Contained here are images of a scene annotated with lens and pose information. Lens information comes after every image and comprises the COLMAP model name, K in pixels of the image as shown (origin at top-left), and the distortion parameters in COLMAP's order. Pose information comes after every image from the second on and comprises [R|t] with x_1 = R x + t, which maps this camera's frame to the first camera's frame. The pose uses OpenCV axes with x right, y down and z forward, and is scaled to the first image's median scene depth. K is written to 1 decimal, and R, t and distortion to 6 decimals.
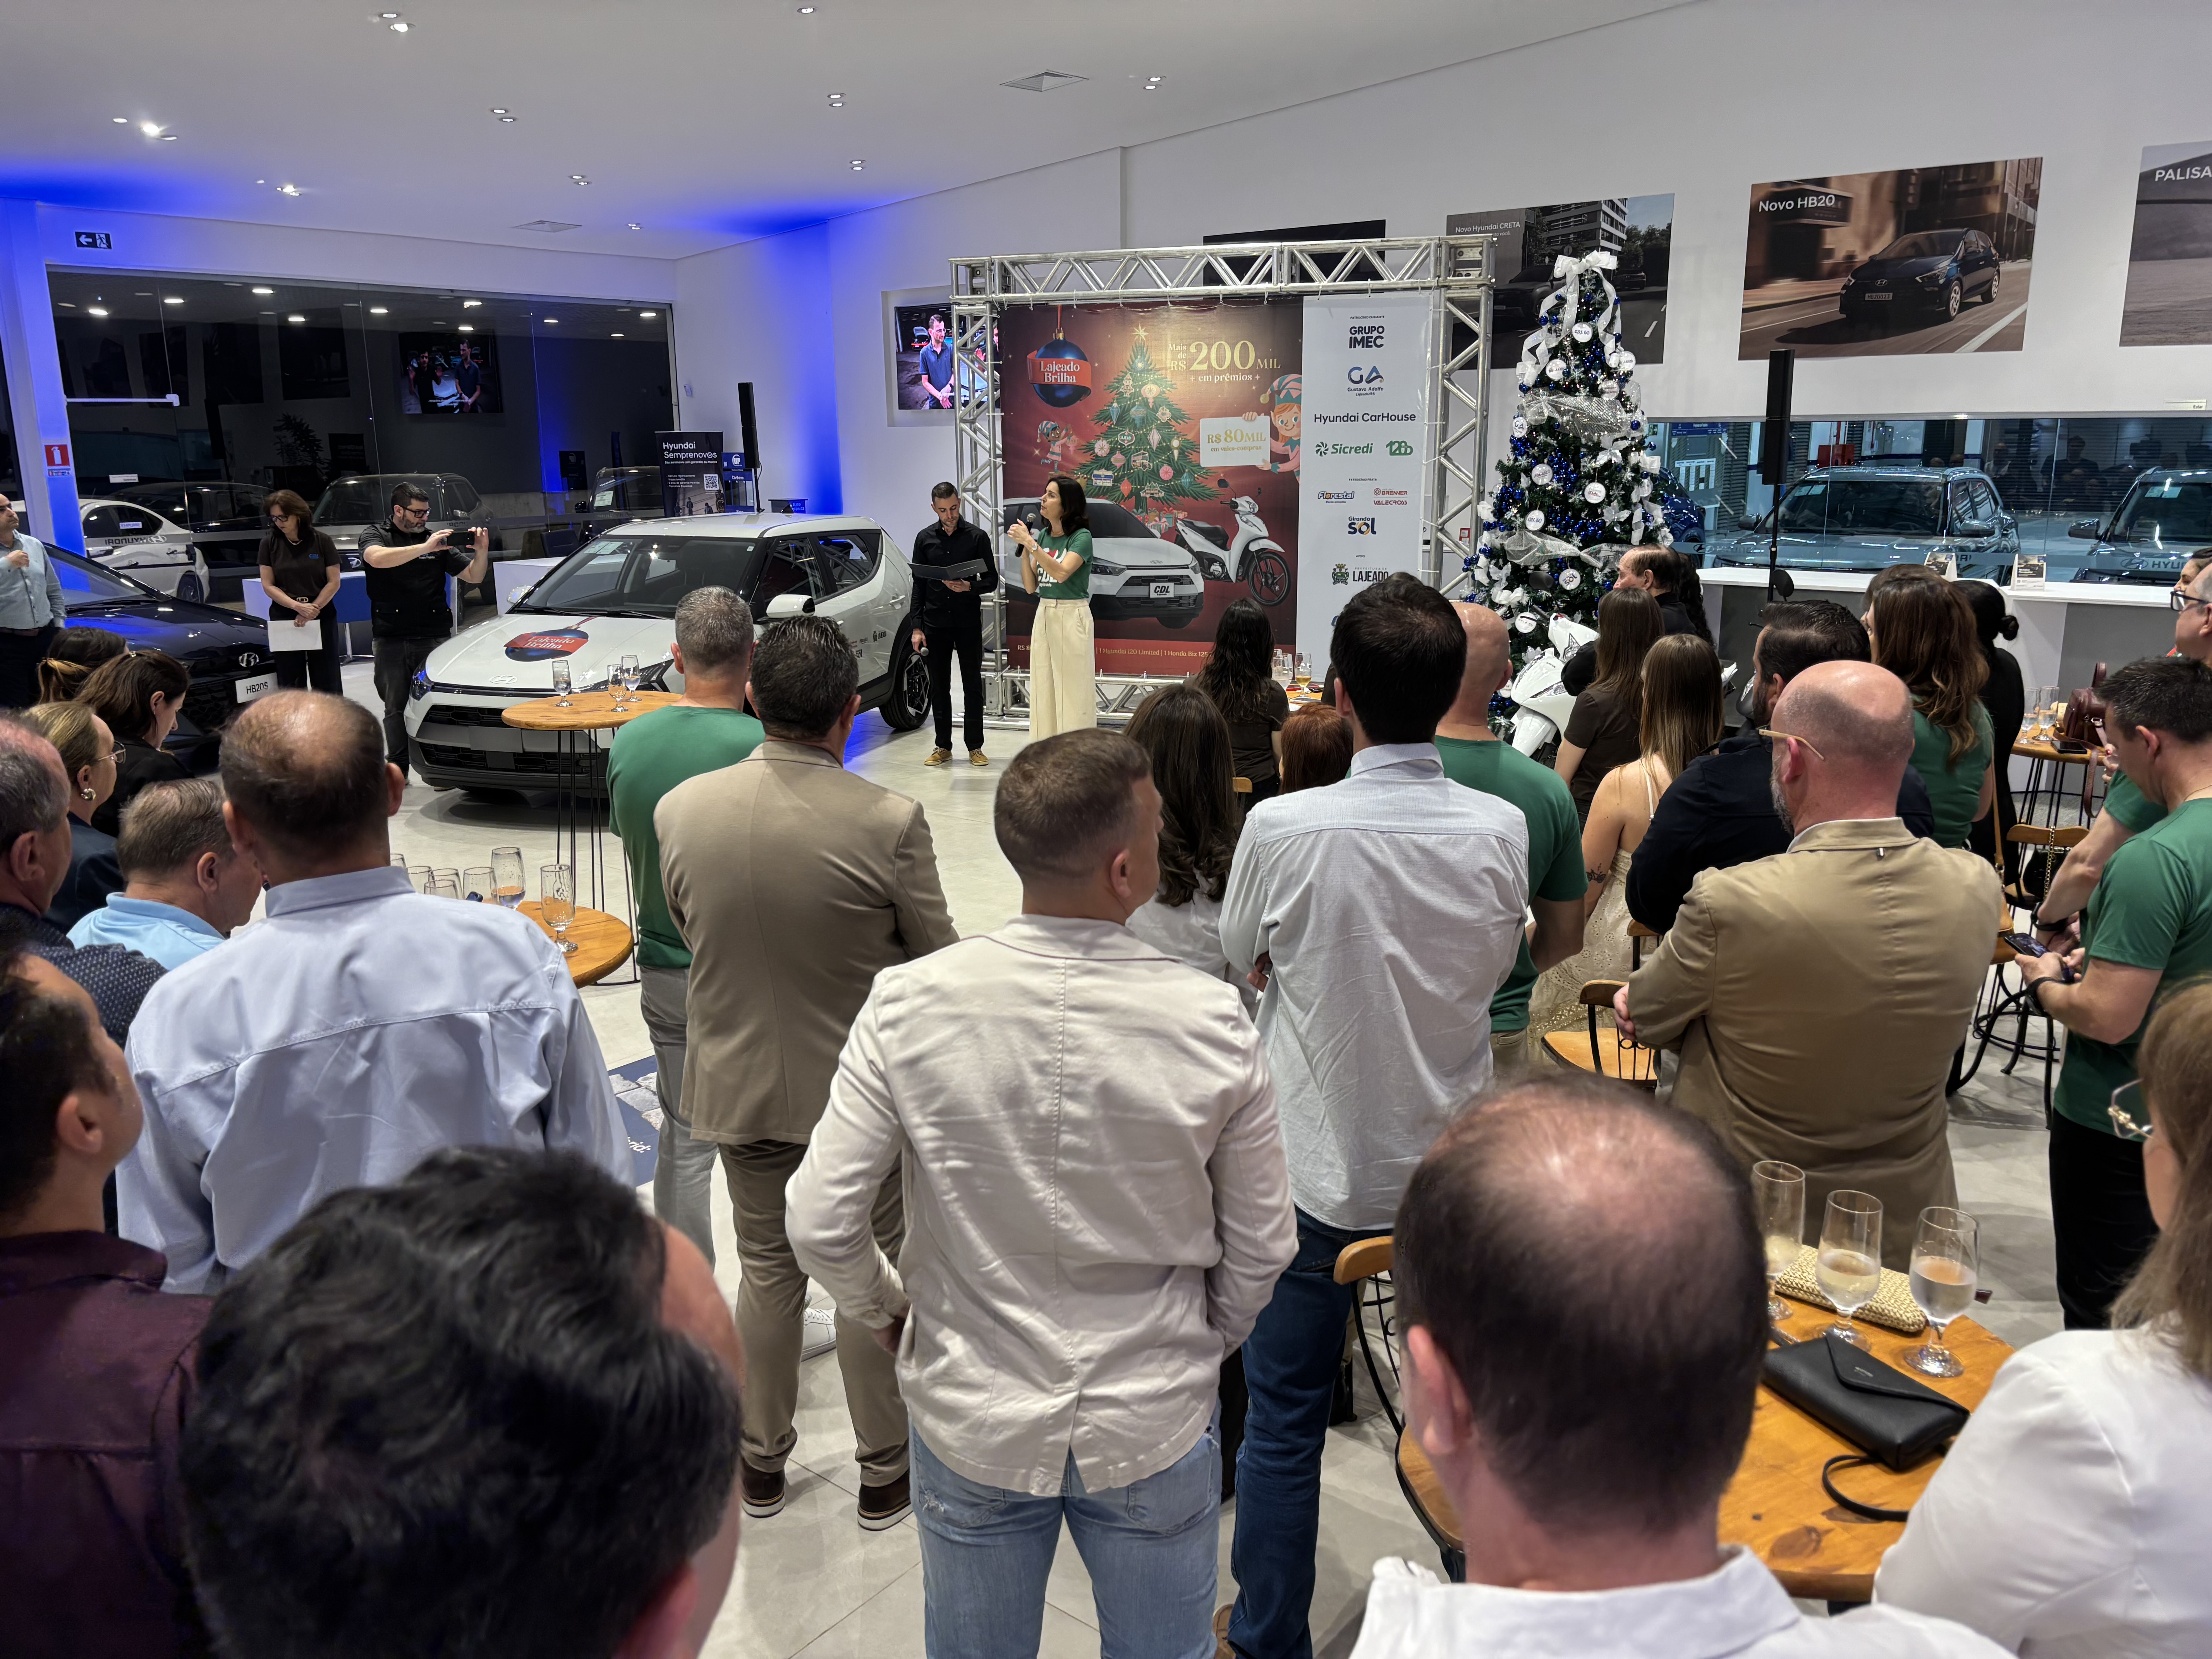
lens RADIAL K [[1704.6, 0, 1110.7], [0, 1704.6, 860.1], [0, 0, 1]] dist [0.085909, -0.109757]
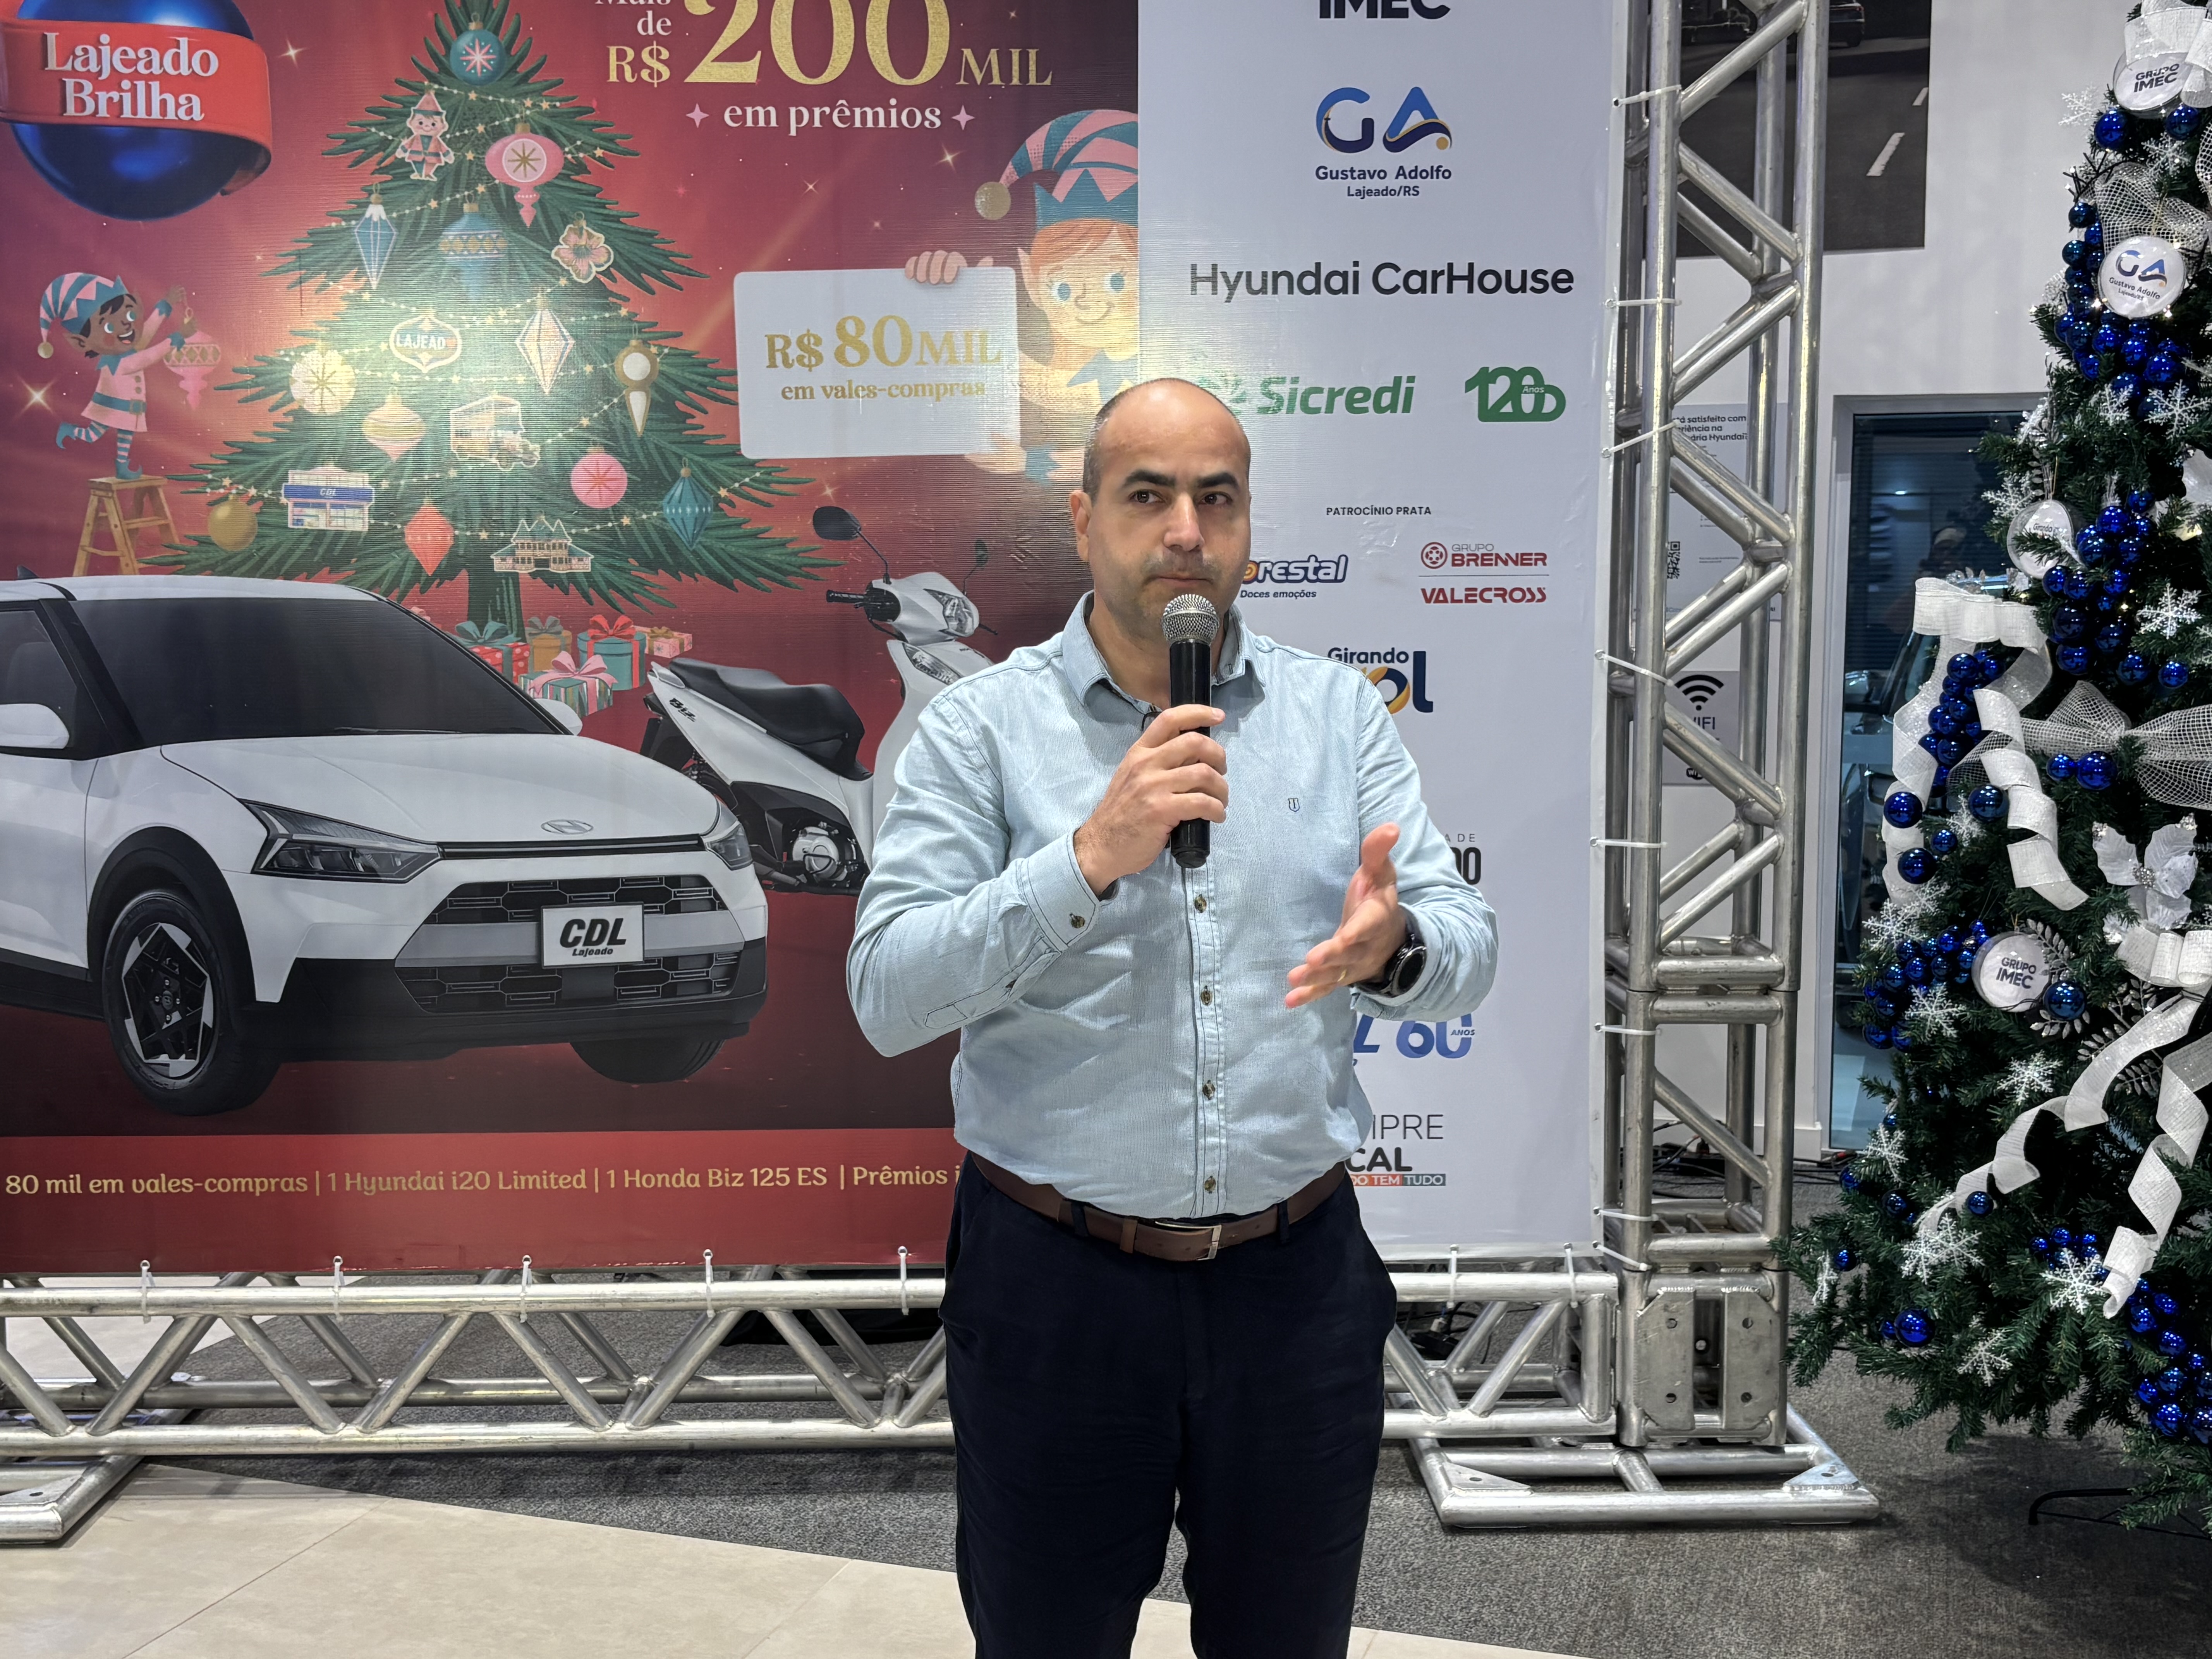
lens RADIAL K [[2468.0, 0, 1104.0], [0, 2468.0, 845.7], [0, 0, 1]] dist [0.175289, -0.564577]
pose [[0.936777, -0.029632, 0.348670, -0.027741], [0.078336, 0.988878, -0.126425, -0.121899], [-0.341046, 0.145745, 0.928680, 0.647345]]
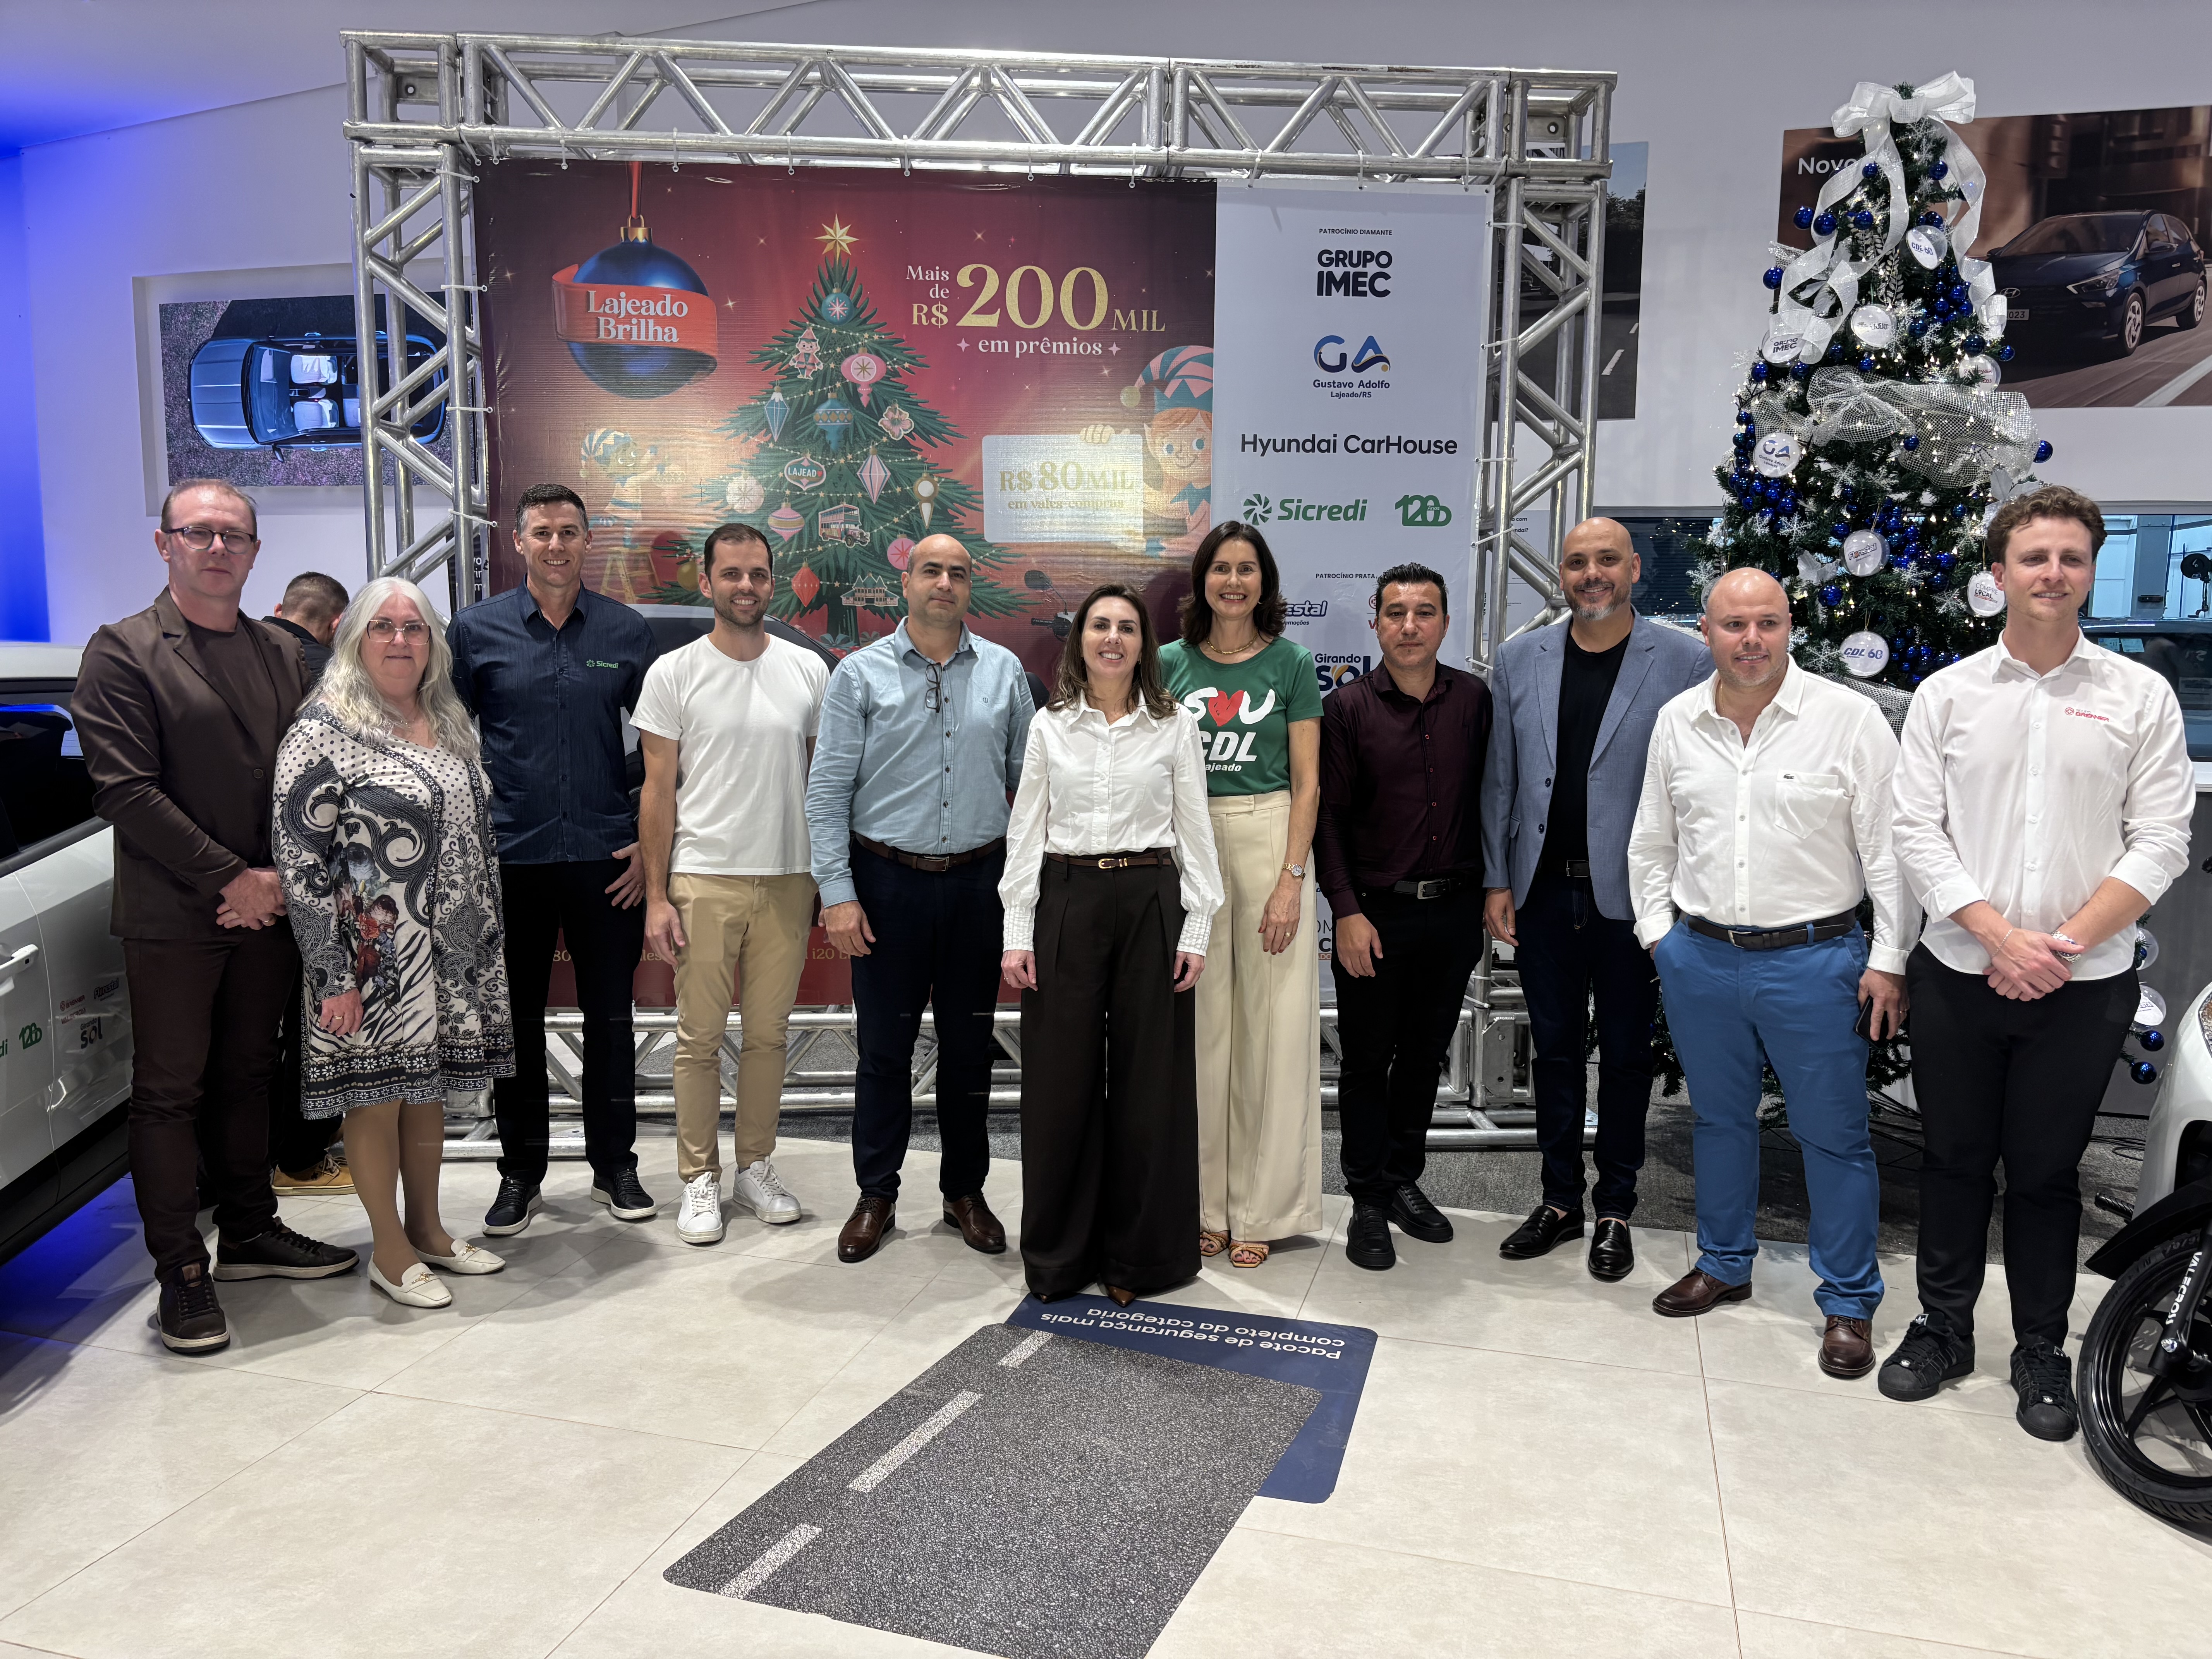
lens RADIAL K [[1682.8, 0, 1115.6], [0, 1682.8, 826.1], [0, 0, 1]] dist [0.049640, -0.052962]
pose [[0.921144, -0.031034, 0.387982, -0.088613], [0.076424, 0.991833, -0.102110, -0.109083], [-0.381645, 0.123710, 0.915993, 0.595549]]
